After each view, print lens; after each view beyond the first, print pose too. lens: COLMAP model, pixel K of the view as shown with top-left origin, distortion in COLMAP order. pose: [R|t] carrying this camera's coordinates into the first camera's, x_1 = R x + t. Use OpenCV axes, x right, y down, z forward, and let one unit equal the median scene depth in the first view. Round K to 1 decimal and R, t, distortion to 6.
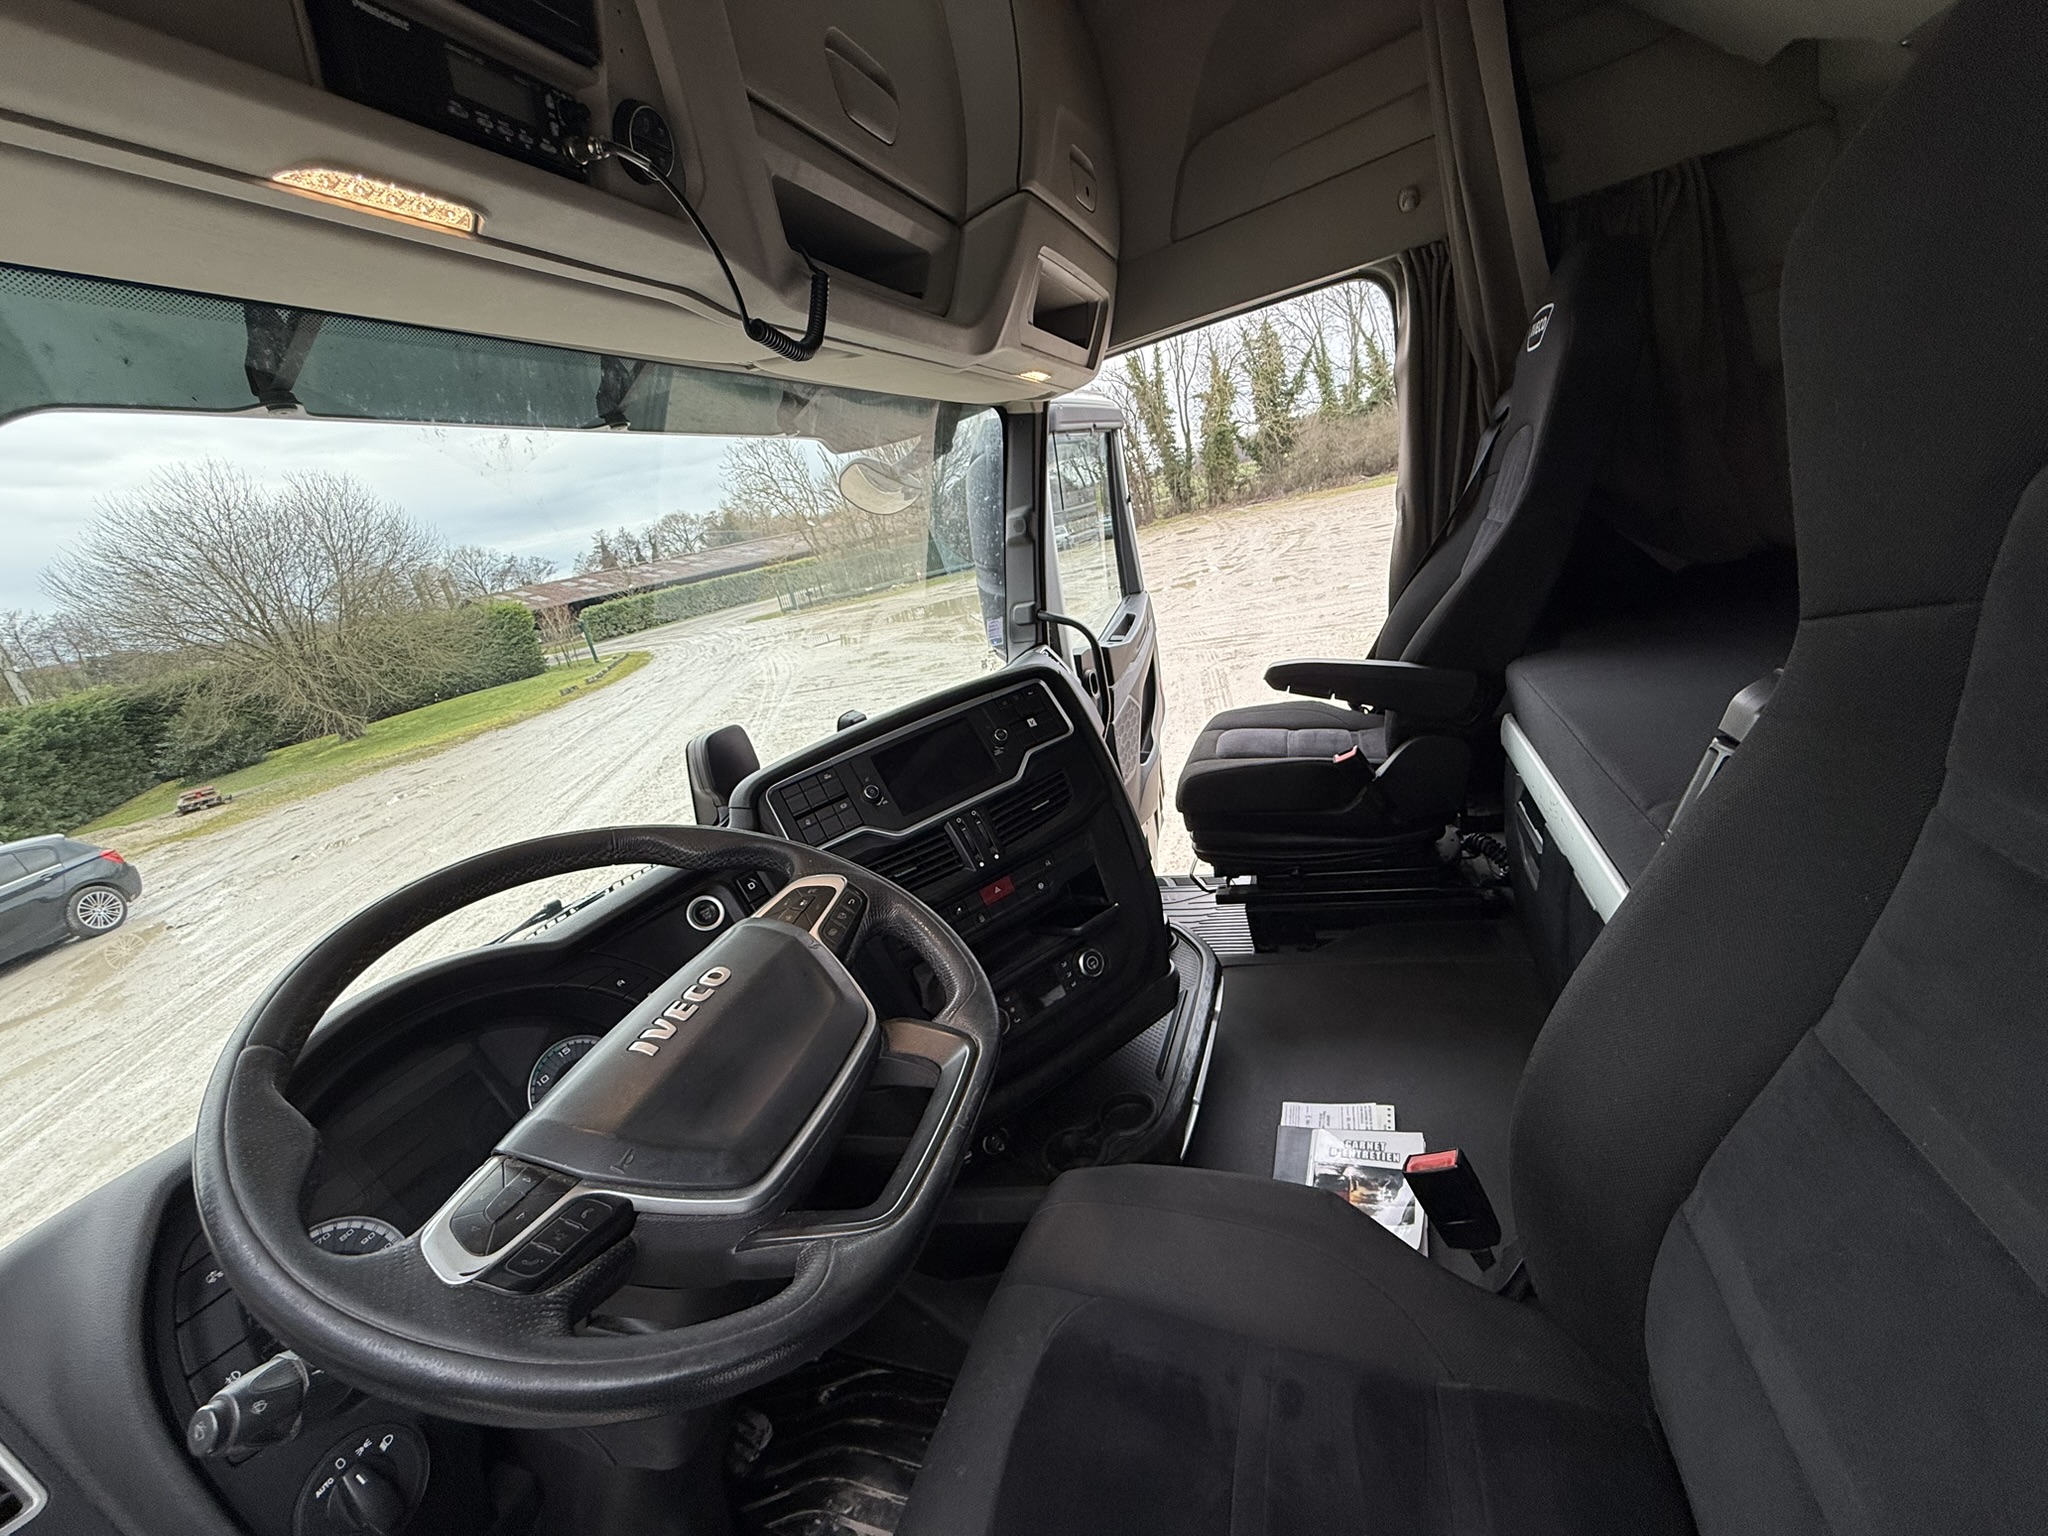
lens RADIAL K [[815.3, 0, 1019.4], [0, 815.3, 772.9], [0, 0, 1]] dist [-0.000823, -0.000201]
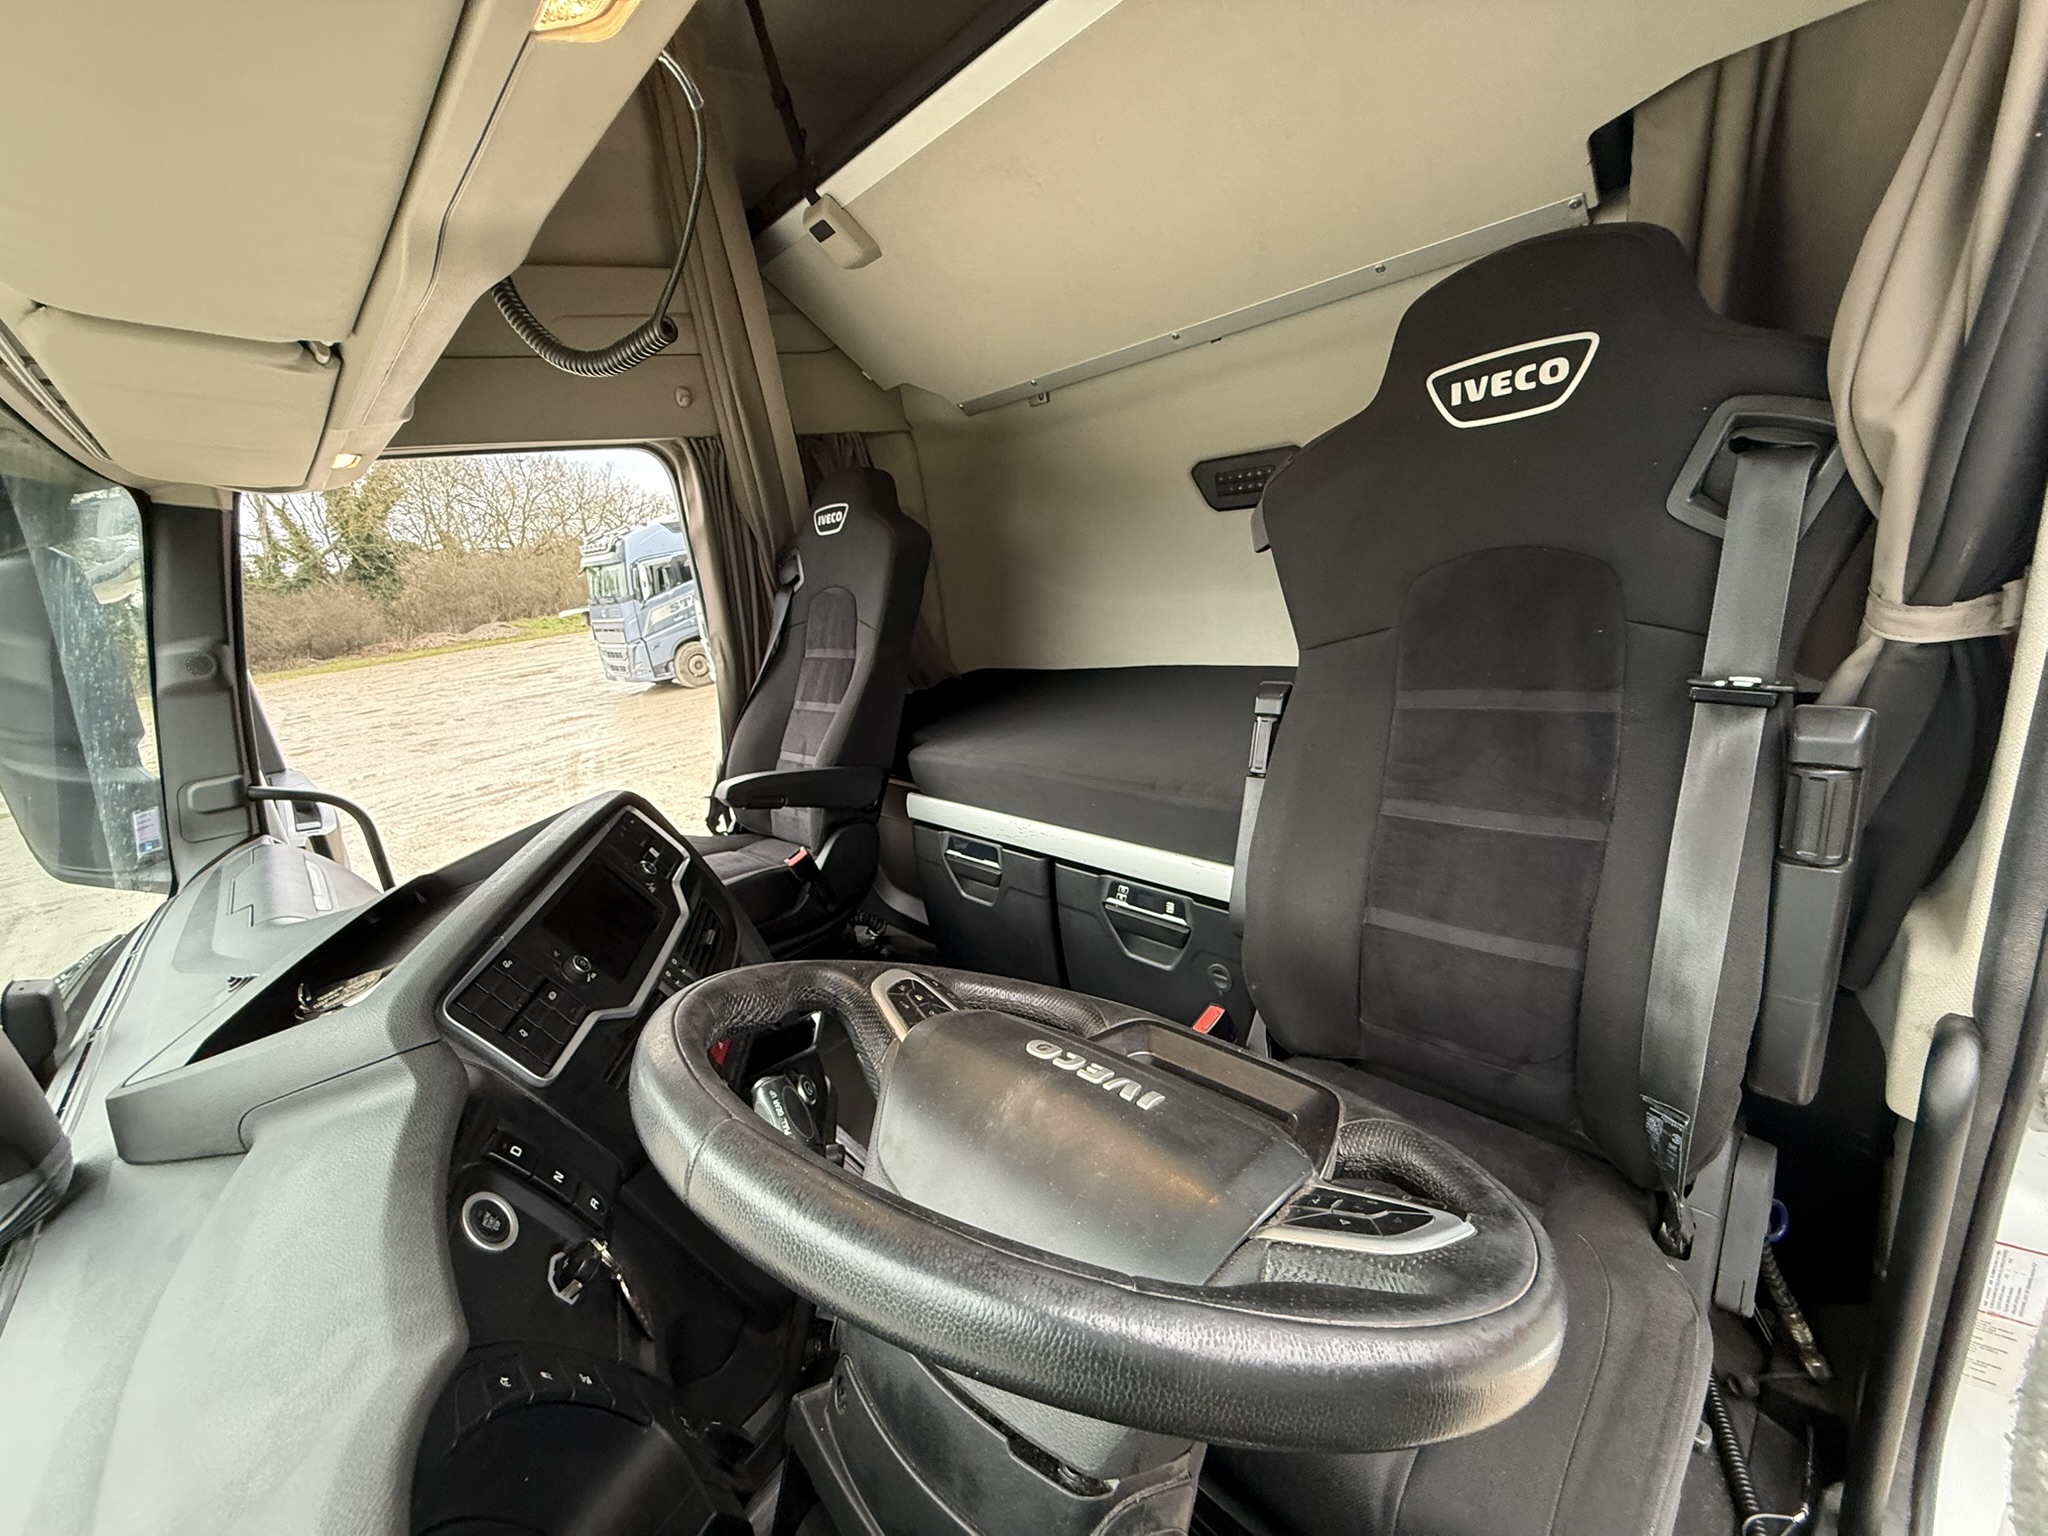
lens RADIAL K [[815.3, 0, 1025.6], [0, 815.3, 769.2], [0, 0, 1]] dist [-0.000823, -0.000201]
pose [[0.458952, -0.091175, 0.883770, -0.371816], [0.283039, 0.957898, -0.048163, 0.002781], [-0.842171, 0.272246, 0.465436, 0.184654]]
